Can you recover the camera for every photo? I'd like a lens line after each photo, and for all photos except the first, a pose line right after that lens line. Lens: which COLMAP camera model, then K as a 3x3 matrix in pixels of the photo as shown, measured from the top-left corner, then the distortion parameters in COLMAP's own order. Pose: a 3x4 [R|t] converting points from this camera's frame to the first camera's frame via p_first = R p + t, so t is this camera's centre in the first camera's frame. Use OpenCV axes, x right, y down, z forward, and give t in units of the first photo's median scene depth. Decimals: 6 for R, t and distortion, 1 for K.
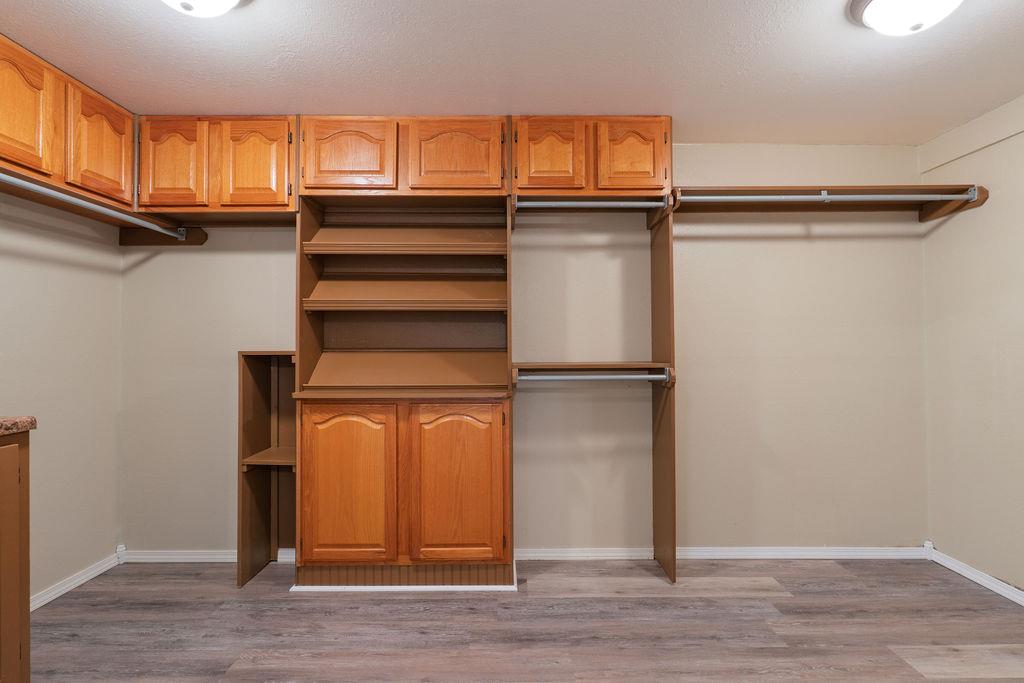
lens RADIAL K [[471.8, 0, 509.1], [0, 471.8, 337.7], [0, 0, 1]] dist [-0.012445, 0.000199]
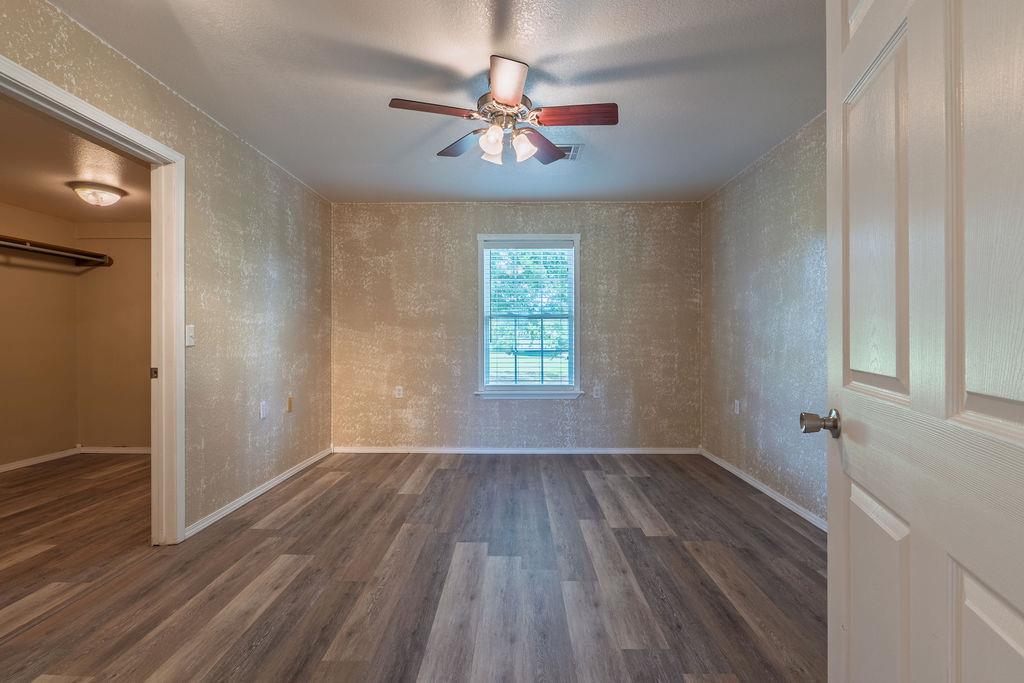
lens RADIAL K [[471.8, 0, 509.1], [0, 471.8, 337.7], [0, 0, 1]] dist [-0.012445, 0.000199]
pose [[0.025369, 0.000943, 0.999678, -0.897900], [-0.008120, 0.999967, -0.000737, 0.018059], [-0.999645, -0.008099, 0.025376, -0.734104]]
